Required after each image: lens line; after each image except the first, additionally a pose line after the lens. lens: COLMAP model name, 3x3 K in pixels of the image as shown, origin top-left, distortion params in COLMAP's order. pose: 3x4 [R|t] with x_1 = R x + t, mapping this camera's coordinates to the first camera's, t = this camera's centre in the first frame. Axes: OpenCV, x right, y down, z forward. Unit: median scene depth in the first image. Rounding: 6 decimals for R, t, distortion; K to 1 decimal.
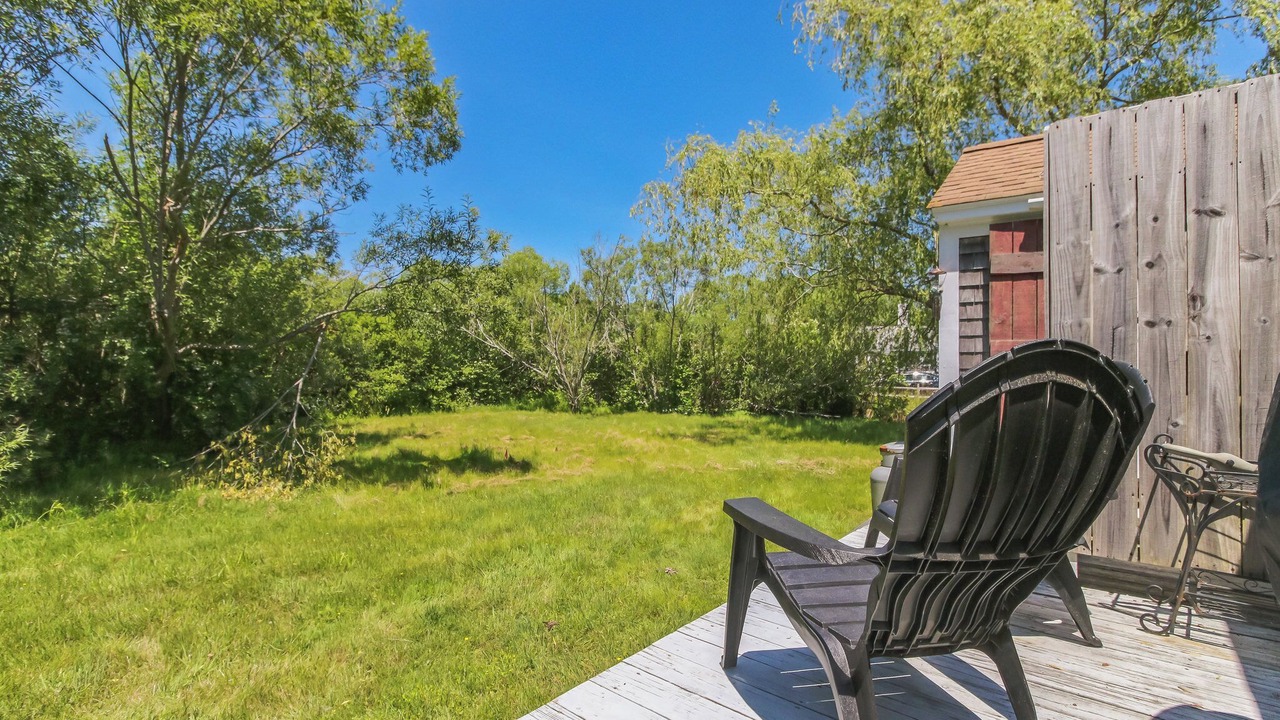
lens RADIAL K [[599.6, 0, 640.0], [0, 599.6, 360.0], [0, 0, 1]] dist [-0.000323, -0.000069]
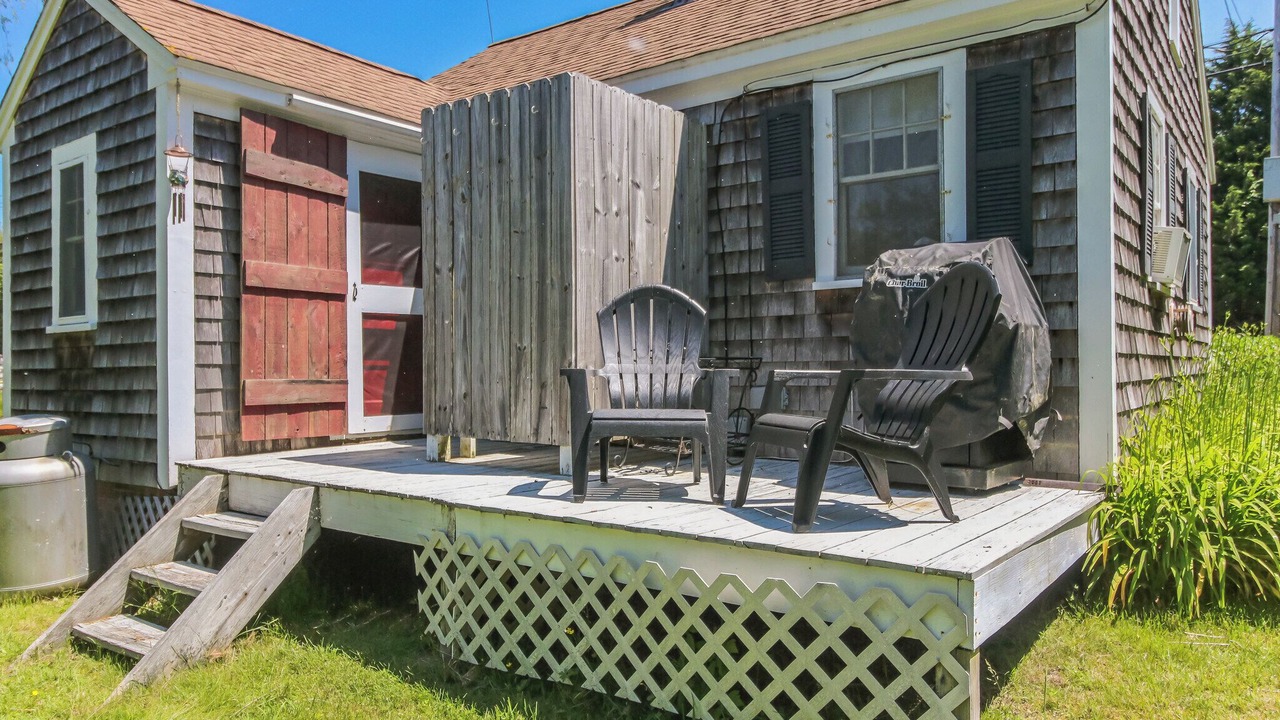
lens RADIAL K [[879.2, 0, 640.0], [0, 879.2, 360.0], [0, 0, 1]] dist [-0.000854, -0.000866]
pose [[-0.045858, -0.012017, 0.998876, -0.562791], [-0.020704, 0.999724, 0.011077, 0.072238], [-0.998733, -0.020173, -0.046094, 0.539960]]
